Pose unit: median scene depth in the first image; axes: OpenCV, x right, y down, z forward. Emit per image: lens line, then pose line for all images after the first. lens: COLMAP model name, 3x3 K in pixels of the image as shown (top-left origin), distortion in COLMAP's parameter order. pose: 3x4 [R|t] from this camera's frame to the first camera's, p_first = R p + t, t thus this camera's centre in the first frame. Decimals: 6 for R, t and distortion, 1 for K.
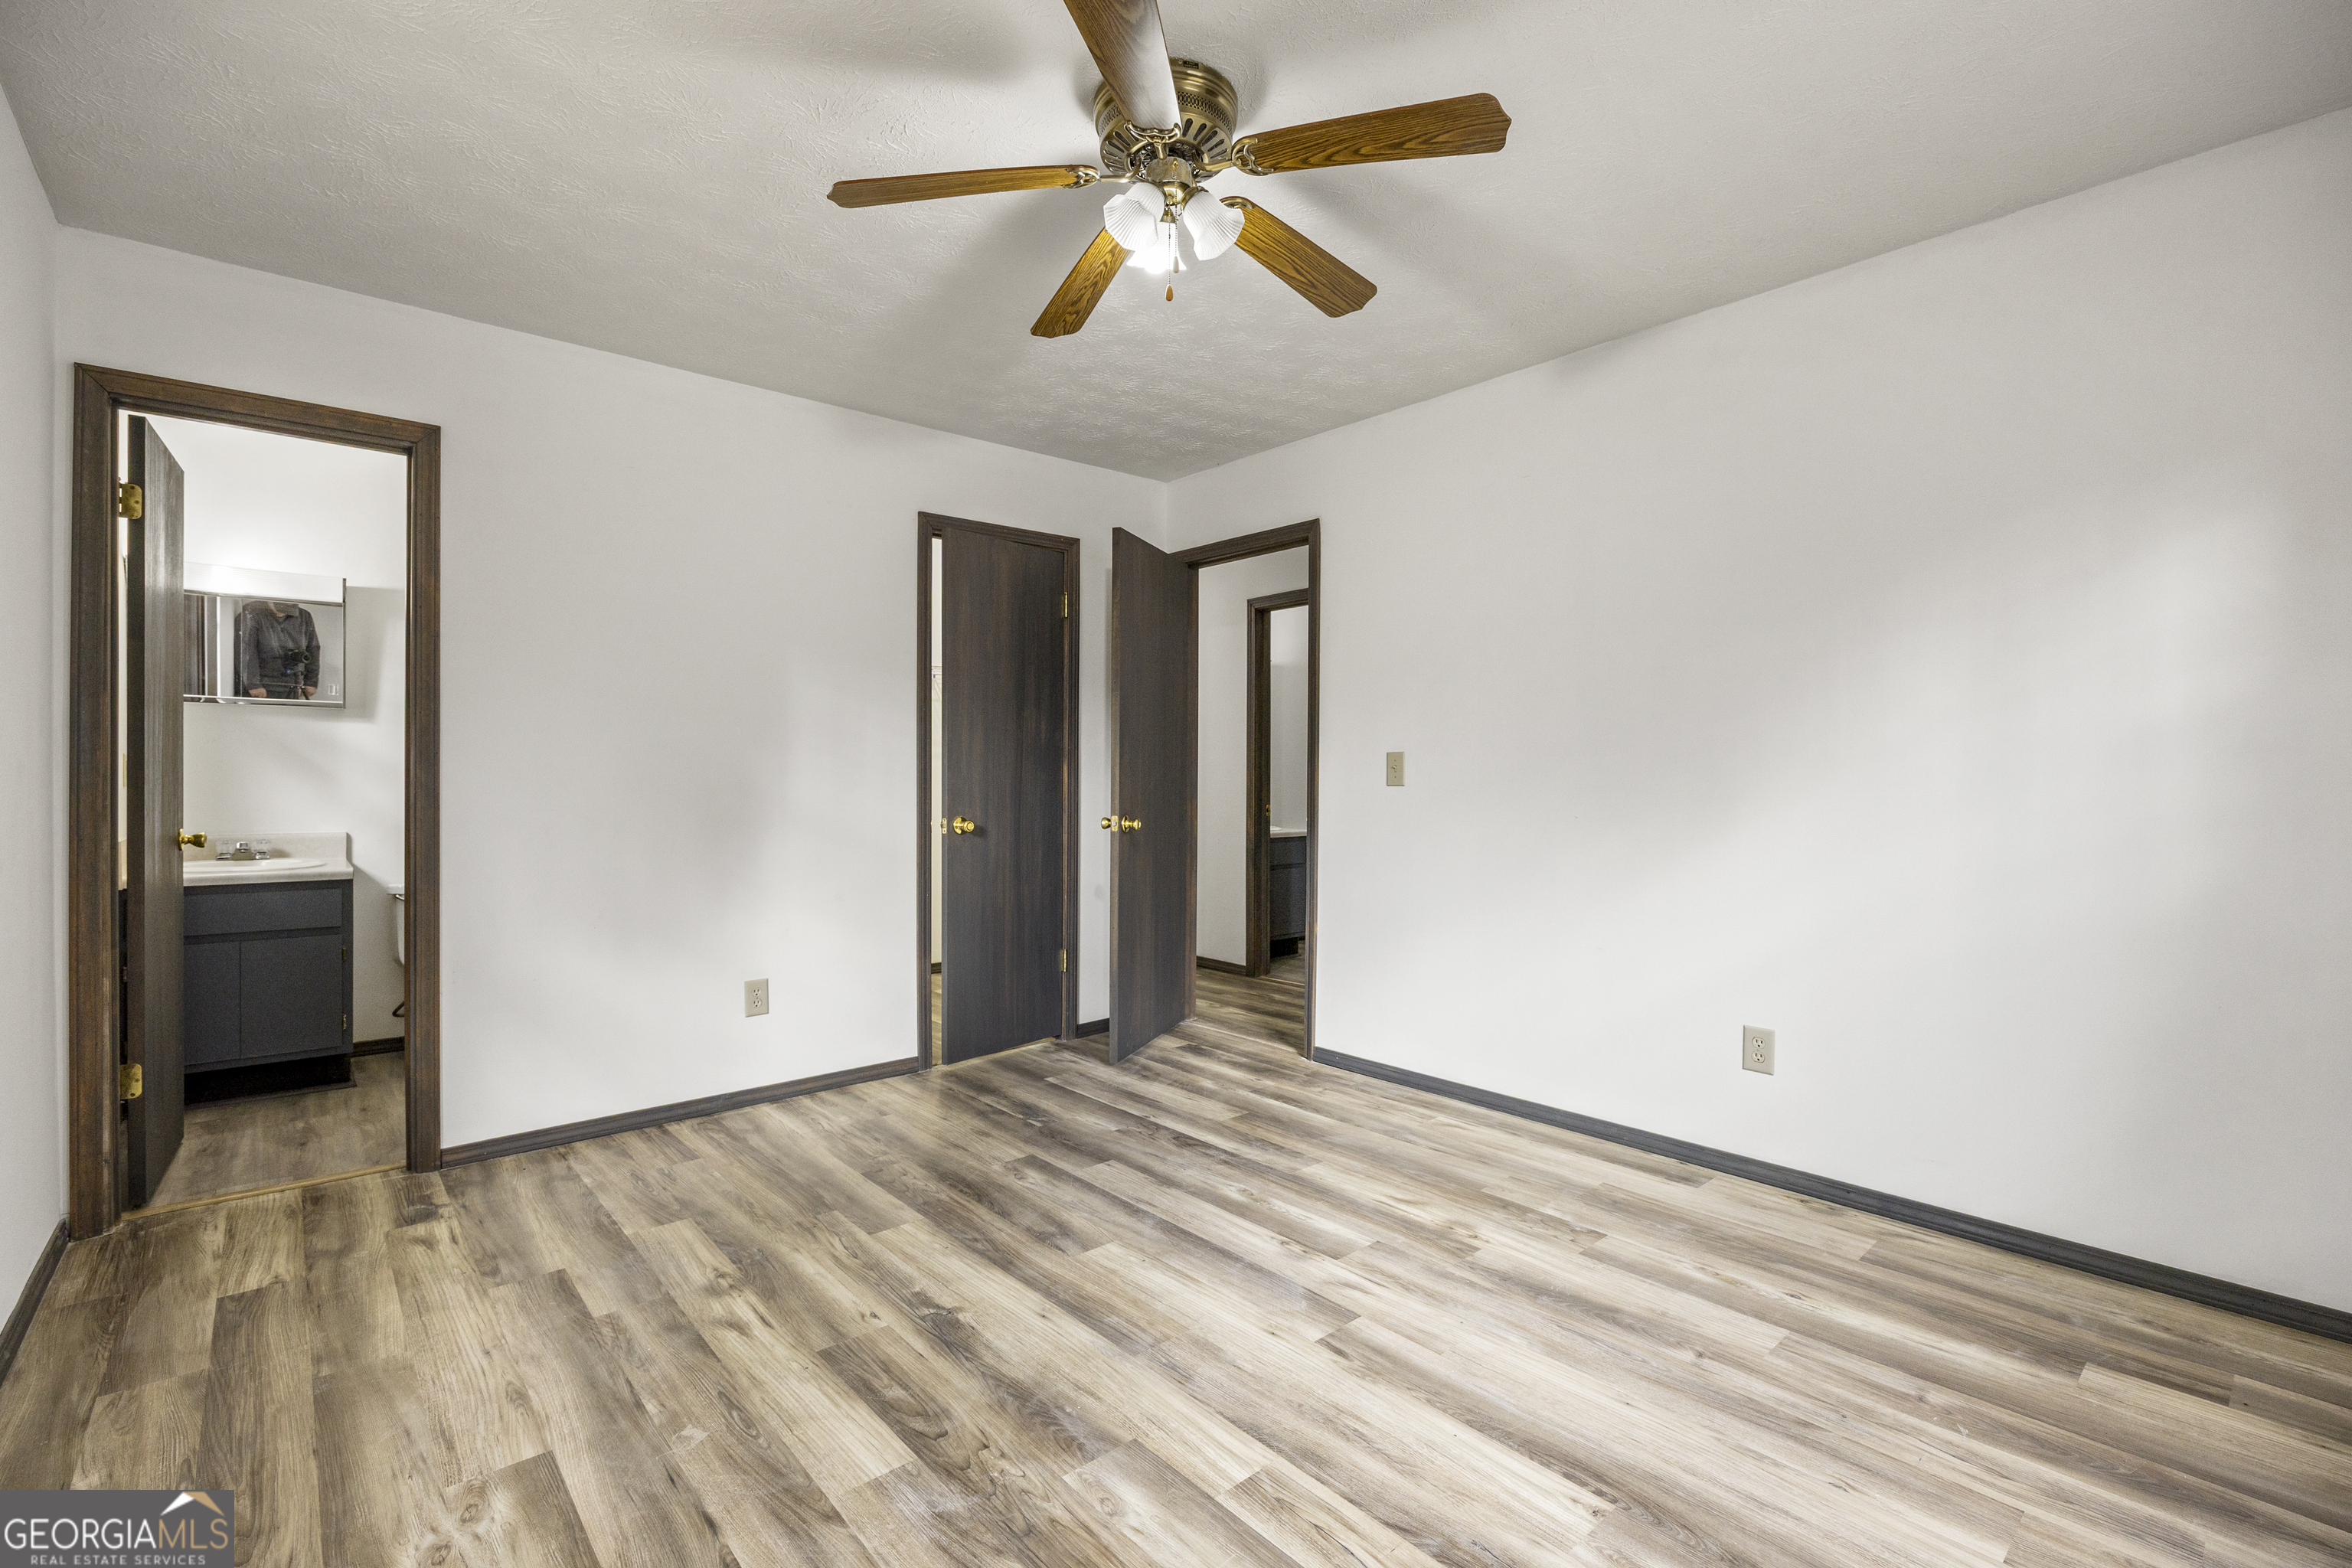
lens RADIAL K [[1036.2, 0, 1167.2], [0, 1036.2, 781.2], [0, 0, 1]] dist [-0.012442, 0.000193]
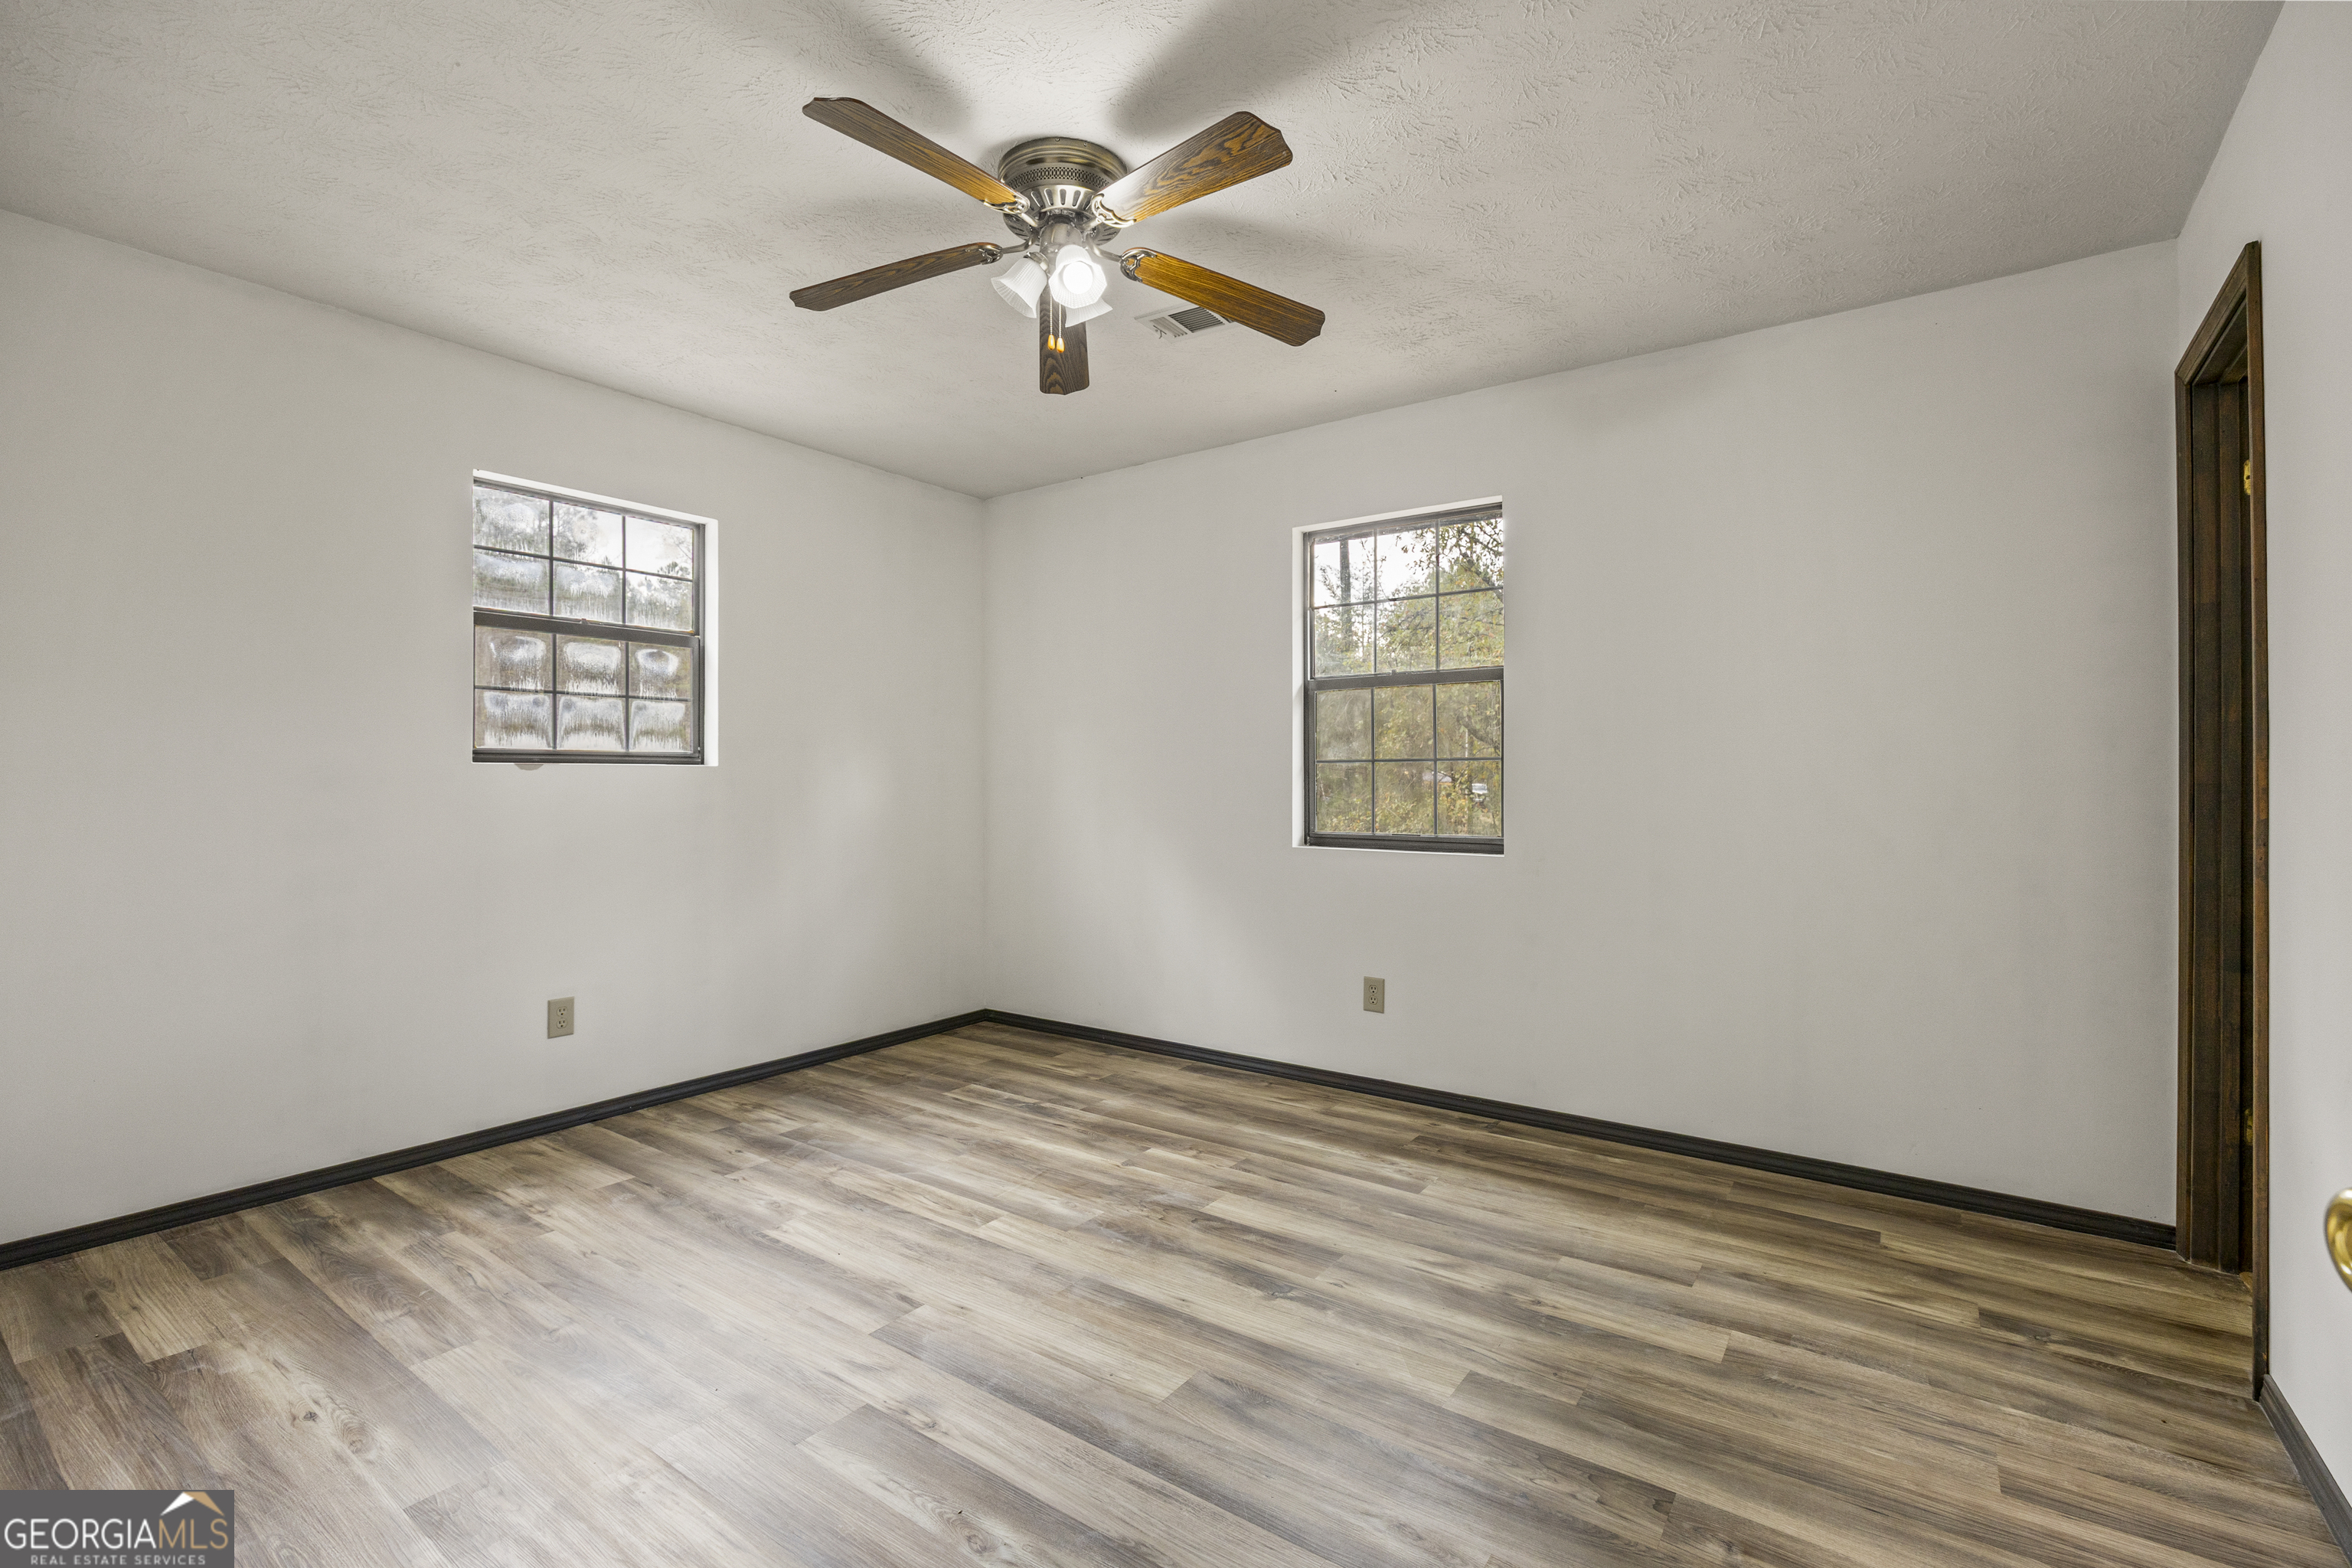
lens RADIAL K [[1036.2, 0, 1167.2], [0, 1036.2, 781.2], [0, 0, 1]] dist [-0.012442, 0.000193]
pose [[-0.973511, -0.002210, -0.228628, 0.133591], [-0.003064, 0.999990, 0.003383, -0.011080], [0.228618, 0.003994, -0.973508, 1.969825]]
